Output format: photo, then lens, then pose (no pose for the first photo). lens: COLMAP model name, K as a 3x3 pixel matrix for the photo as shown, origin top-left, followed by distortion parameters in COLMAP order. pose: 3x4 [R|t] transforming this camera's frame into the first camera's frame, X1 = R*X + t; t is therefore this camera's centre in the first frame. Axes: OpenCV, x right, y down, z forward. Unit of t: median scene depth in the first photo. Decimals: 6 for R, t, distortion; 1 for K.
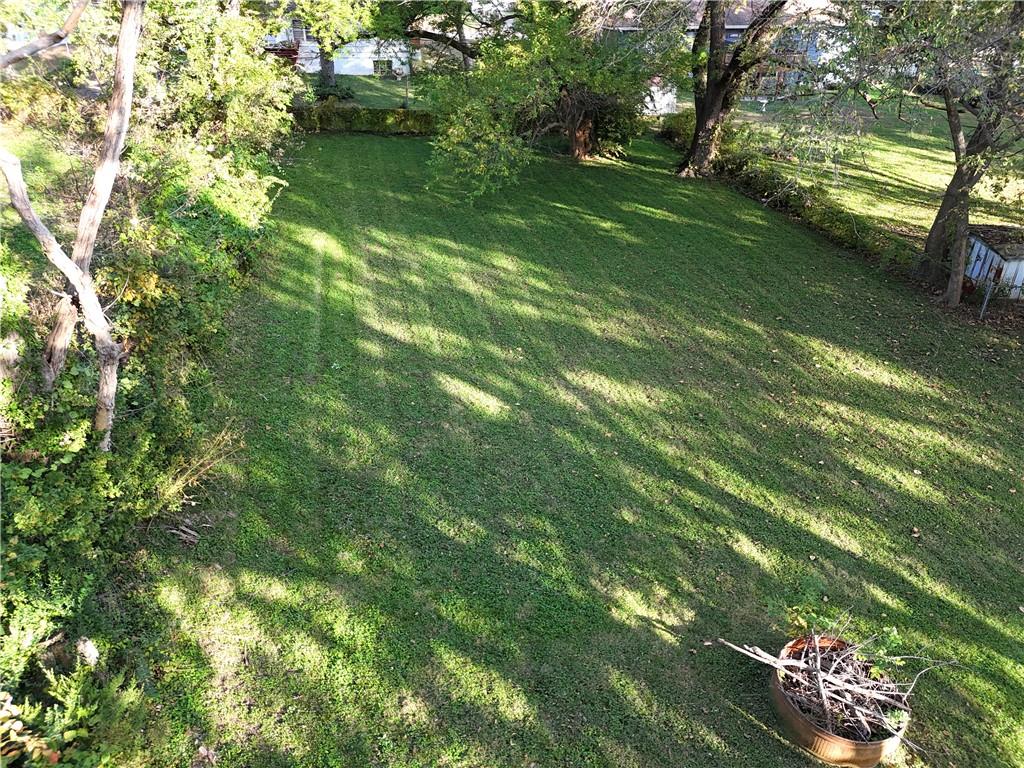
lens RADIAL K [[750.6, 0, 515.8], [0, 750.6, 383.7], [0, 0, 1]] dist [0.062032, -0.054639]
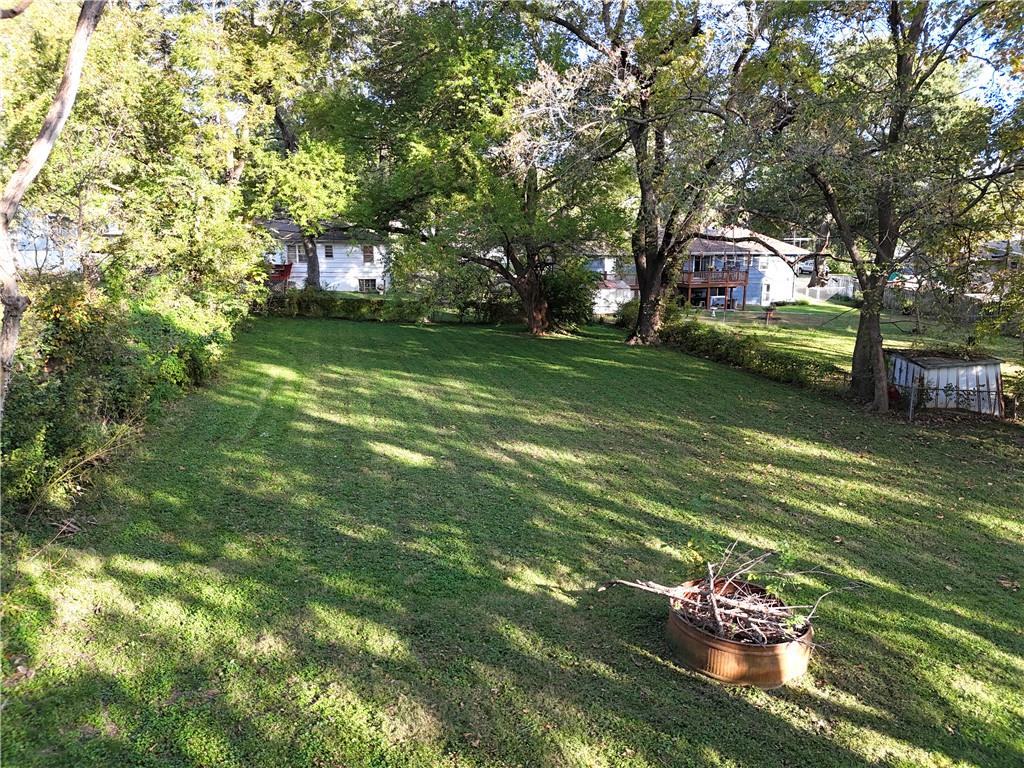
lens RADIAL K [[750.6, 0, 516.6], [0, 750.6, 381.4], [0, 0, 1]] dist [0.062032, -0.054639]
pose [[0.999856, -0.011537, 0.012406, 0.089233], [0.014962, 0.944841, -0.327188, 0.257536], [-0.007947, 0.327327, 0.944878, 0.024471]]
